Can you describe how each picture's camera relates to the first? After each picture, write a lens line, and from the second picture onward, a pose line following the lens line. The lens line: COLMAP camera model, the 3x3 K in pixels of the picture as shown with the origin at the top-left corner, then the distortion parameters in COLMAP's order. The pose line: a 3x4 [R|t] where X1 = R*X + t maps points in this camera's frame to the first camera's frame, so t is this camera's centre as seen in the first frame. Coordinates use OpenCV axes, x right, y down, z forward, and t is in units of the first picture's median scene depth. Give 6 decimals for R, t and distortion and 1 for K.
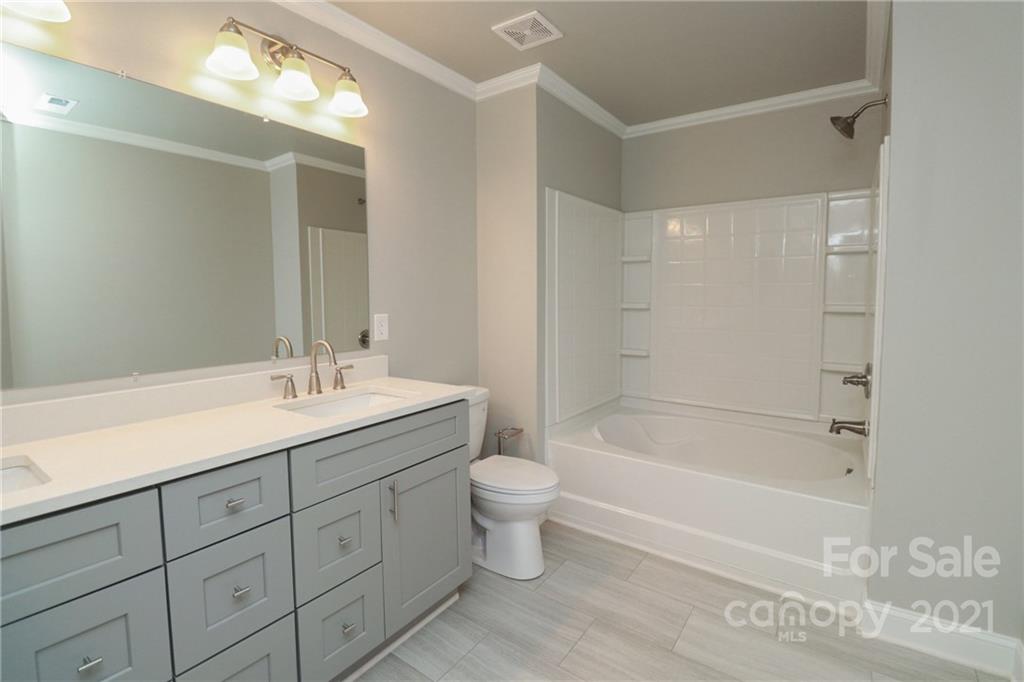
lens RADIAL K [[473.1, 0, 512.0], [0, 473.1, 324.8], [0, 0, 1]] dist [0.002560, -0.012065]
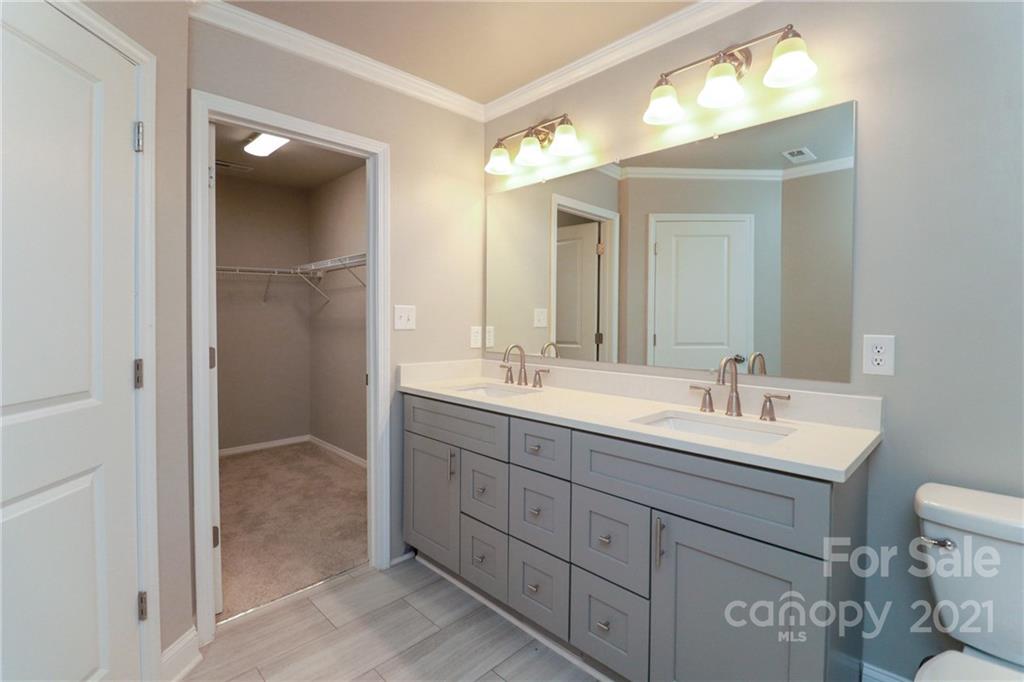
lens RADIAL K [[473.1, 0, 512.0], [0, 473.1, 324.8], [0, 0, 1]] dist [0.002560, -0.012065]
pose [[-0.115712, 0.040129, -0.992472, 0.542556], [-0.051807, 0.997580, 0.046376, -0.050106], [0.991931, 0.056783, -0.113353, 0.673359]]
